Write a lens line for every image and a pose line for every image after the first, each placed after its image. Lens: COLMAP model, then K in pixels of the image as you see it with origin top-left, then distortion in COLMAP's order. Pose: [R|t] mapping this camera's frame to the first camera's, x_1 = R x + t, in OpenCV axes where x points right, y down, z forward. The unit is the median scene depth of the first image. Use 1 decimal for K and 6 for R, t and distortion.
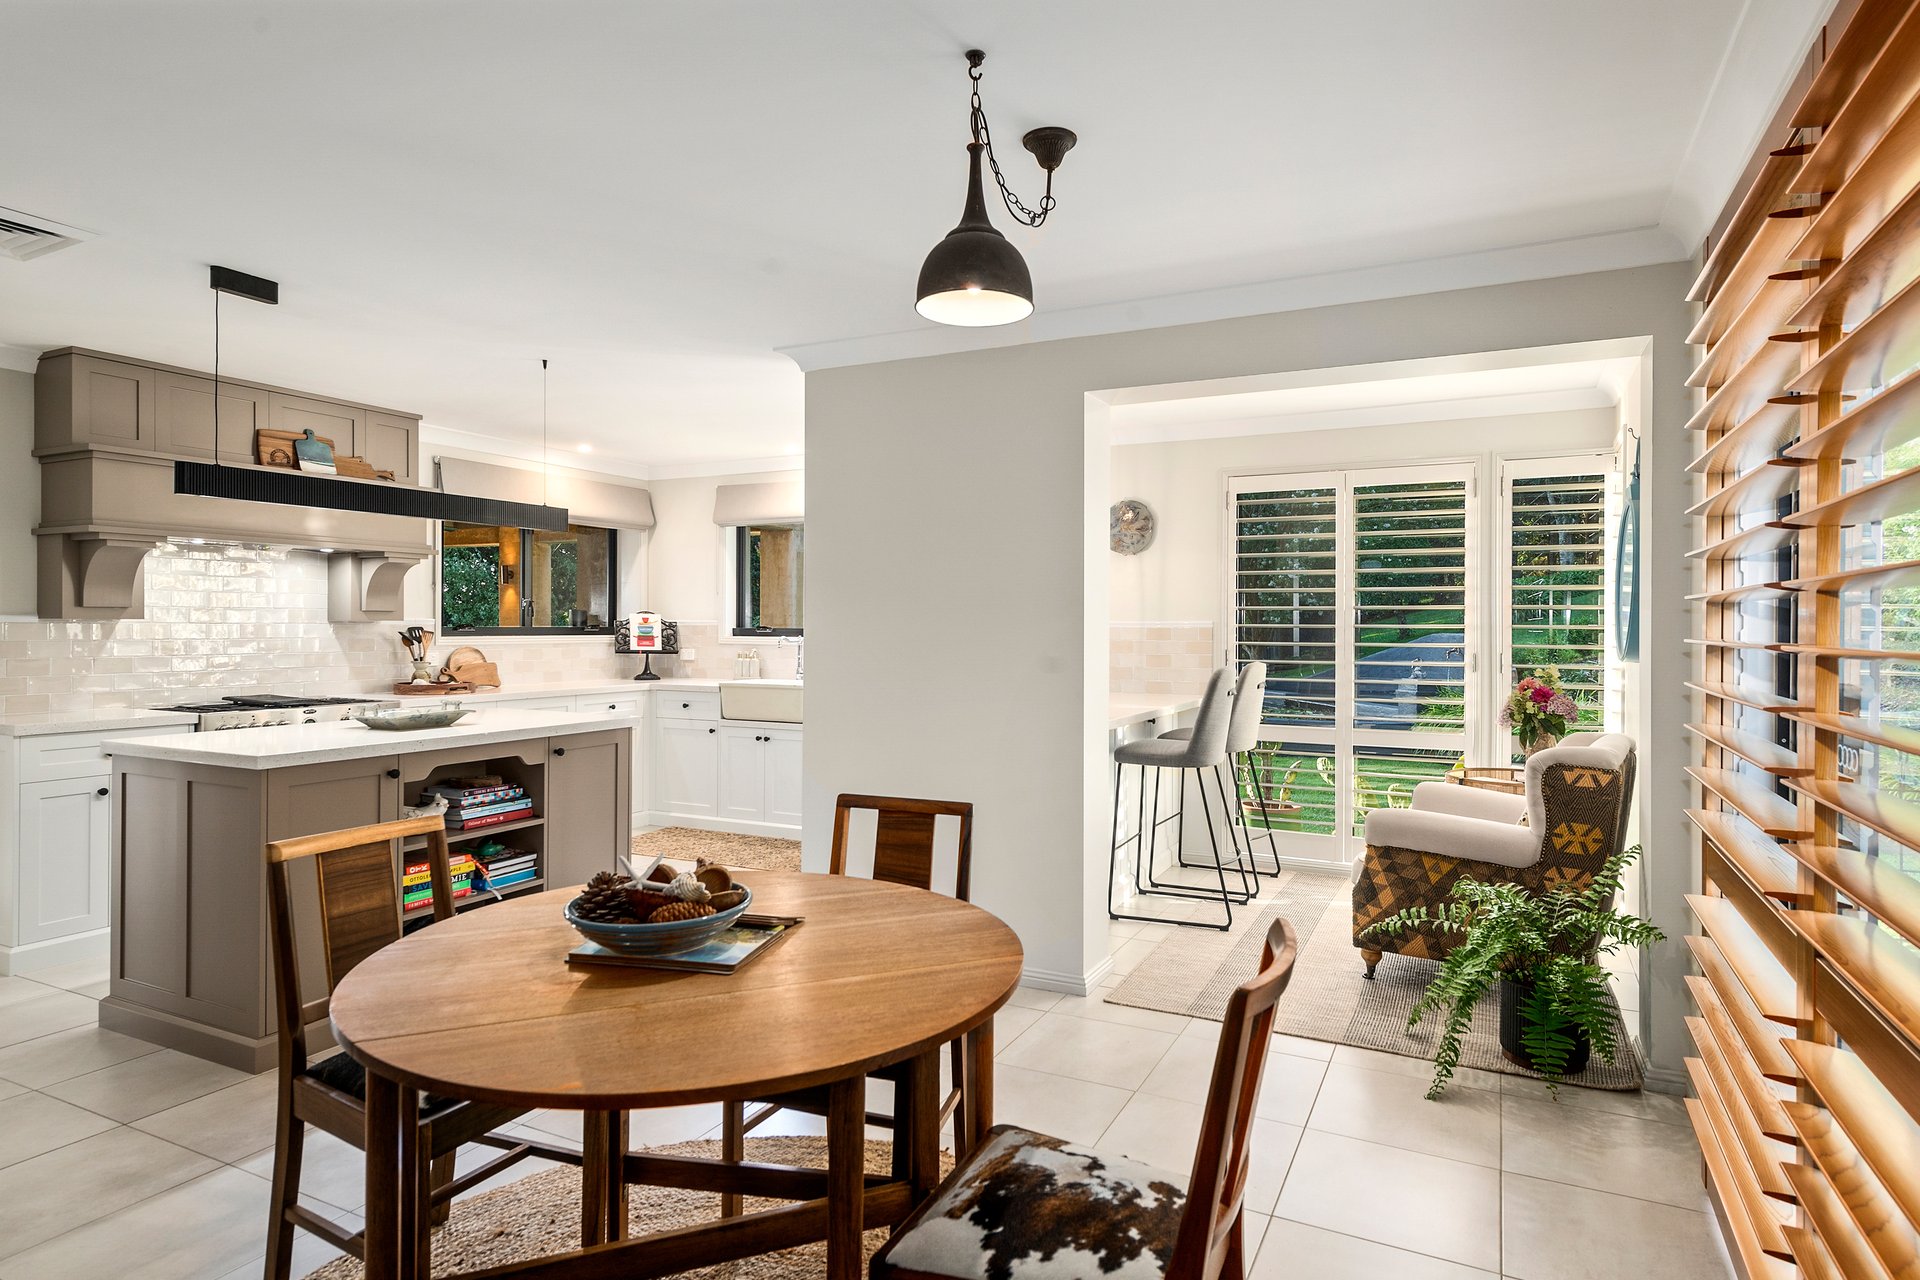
lens RADIAL K [[1072.3, 0, 959.1], [0, 1072.3, 631.3], [0, 0, 1]] dist [0.005761, 0.000649]
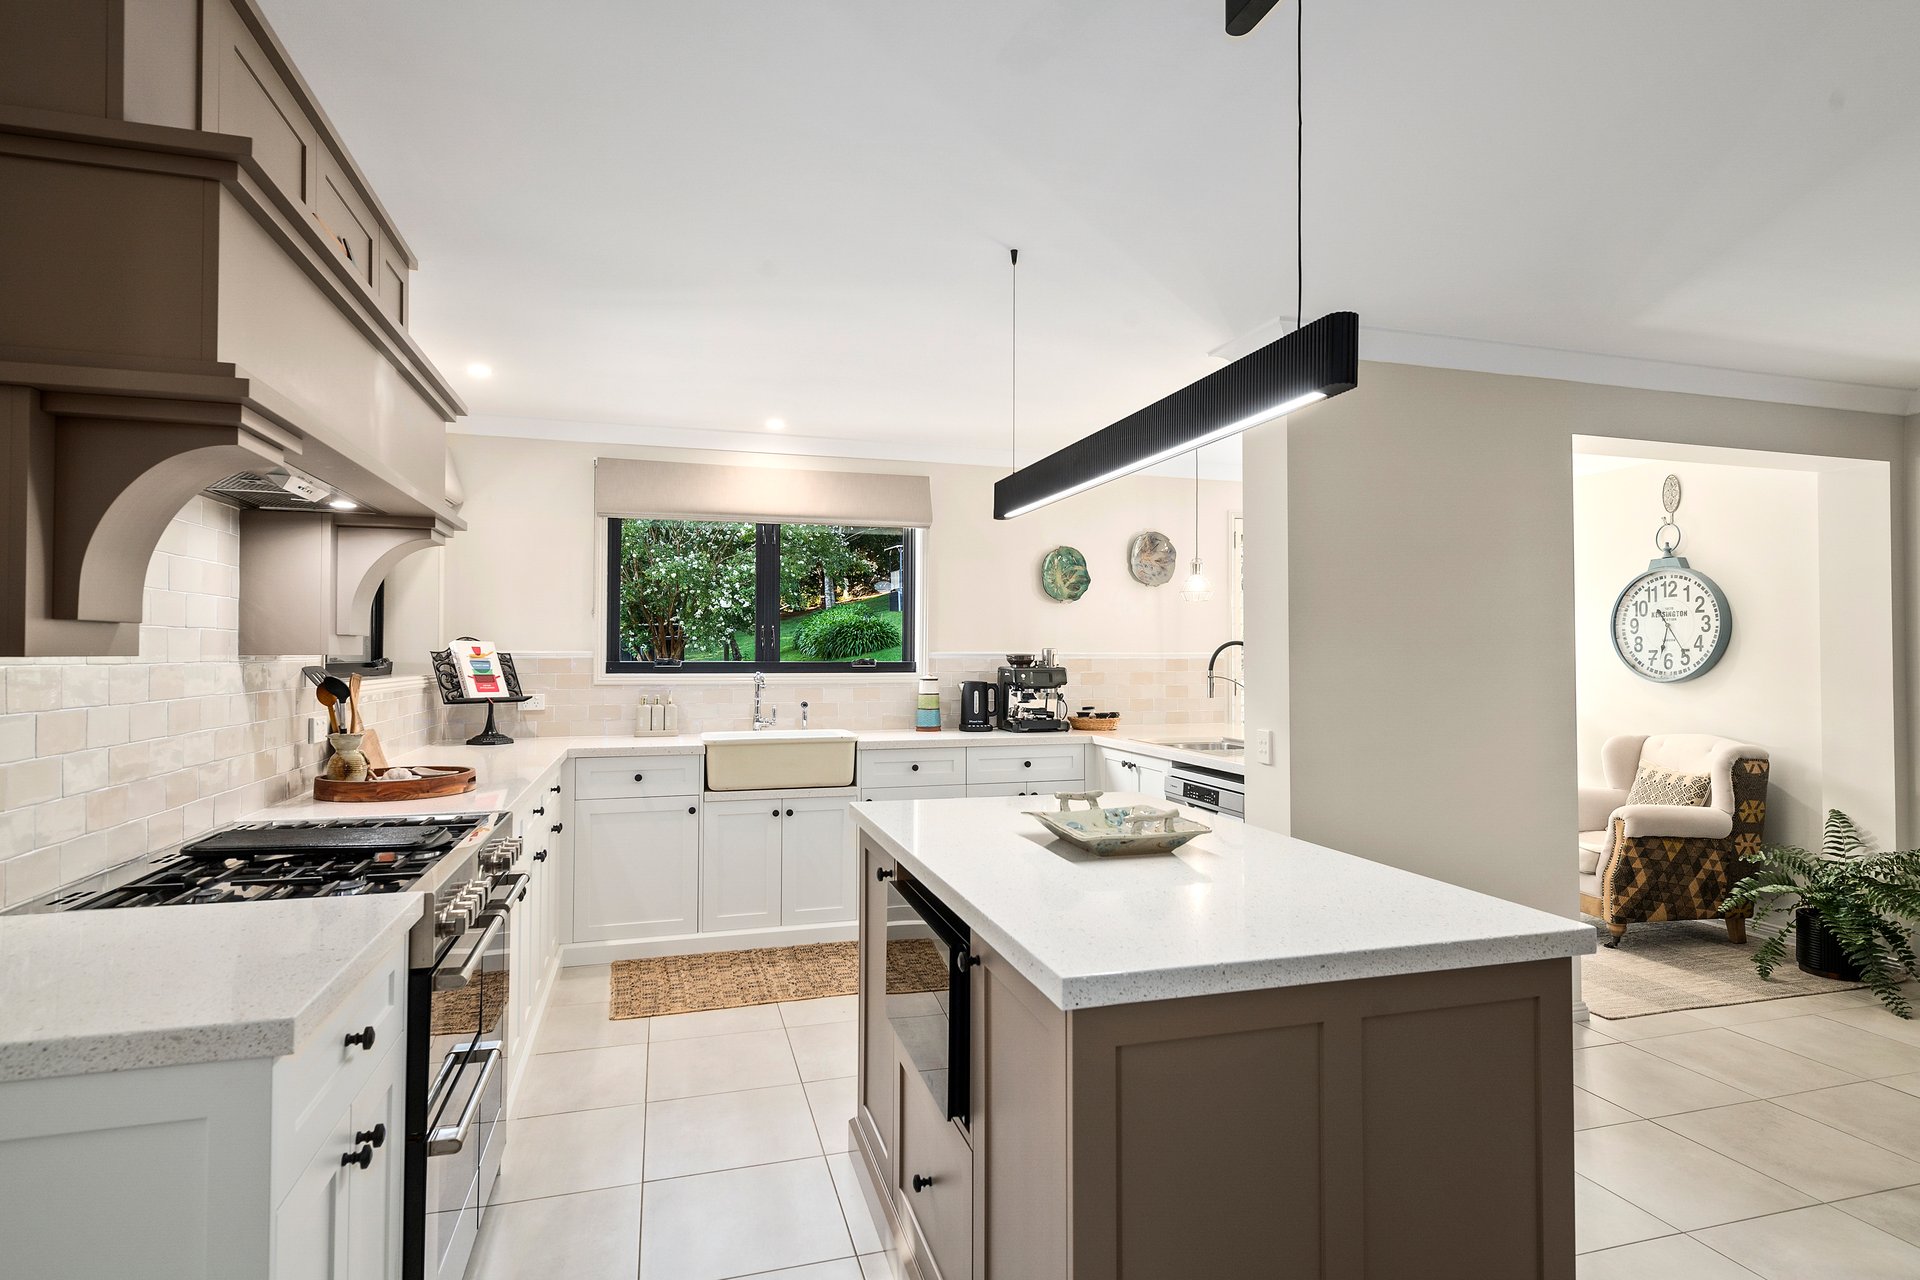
lens RADIAL K [[1007.0, 0, 965.6], [0, 1007.0, 644.0], [0, 0, 1]] dist [0.000626, -0.000070]
pose [[0.721237, 0.002701, 0.692683, -0.662803], [0.004983, 0.999946, -0.009087, -0.010029], [-0.692671, 0.010005, 0.721184, 0.480438]]
